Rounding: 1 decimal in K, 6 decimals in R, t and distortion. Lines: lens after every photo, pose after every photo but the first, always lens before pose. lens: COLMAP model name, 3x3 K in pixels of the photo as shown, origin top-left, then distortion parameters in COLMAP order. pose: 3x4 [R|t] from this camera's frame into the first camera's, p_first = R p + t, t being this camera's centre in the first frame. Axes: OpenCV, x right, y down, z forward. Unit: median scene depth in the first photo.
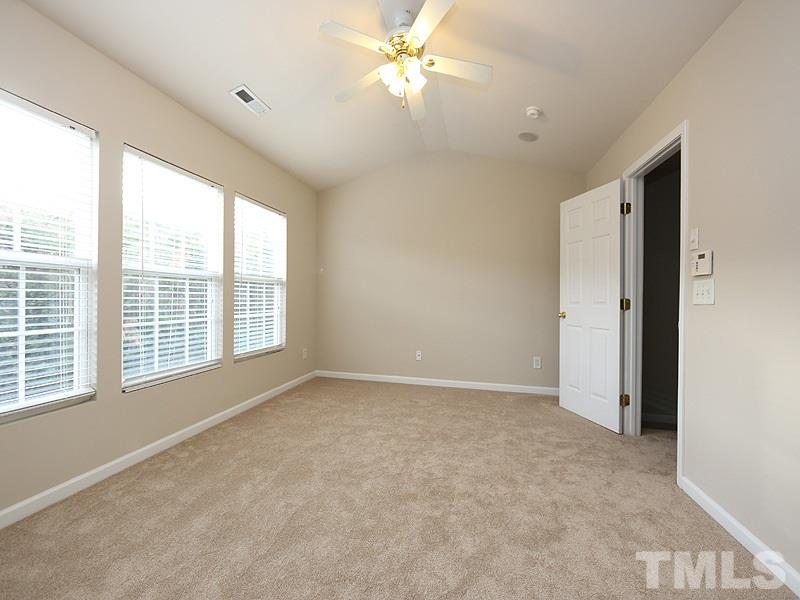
lens RADIAL K [[316.0, 0, 400.6], [0, 316.0, 294.6], [0, 0, 1]] dist [-0.018795, 0.000087]
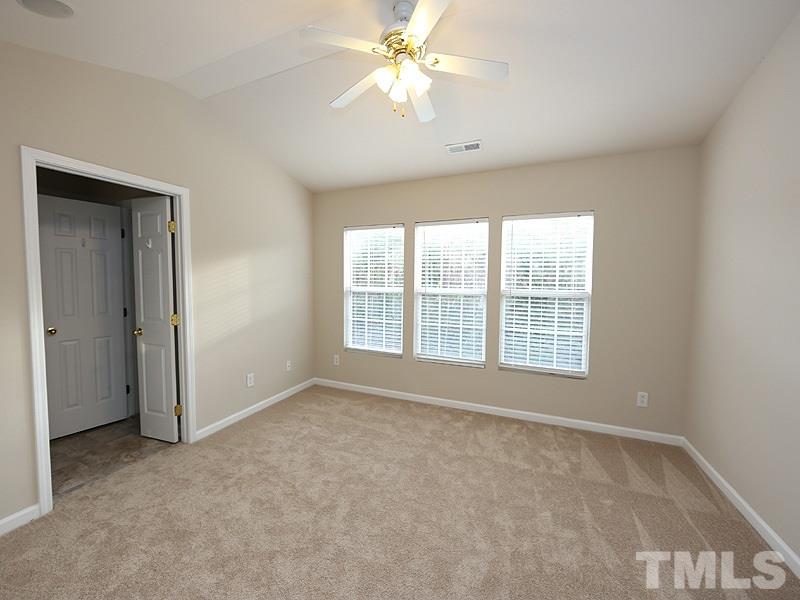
lens RADIAL K [[316.0, 0, 400.6], [0, 316.0, 294.6], [0, 0, 1]] dist [-0.018795, 0.000087]
pose [[-0.180104, 0.032050, -0.983125, 0.685117], [-0.003720, 0.999440, 0.033263, -0.095293], [0.983641, 0.009648, -0.179883, 0.910865]]
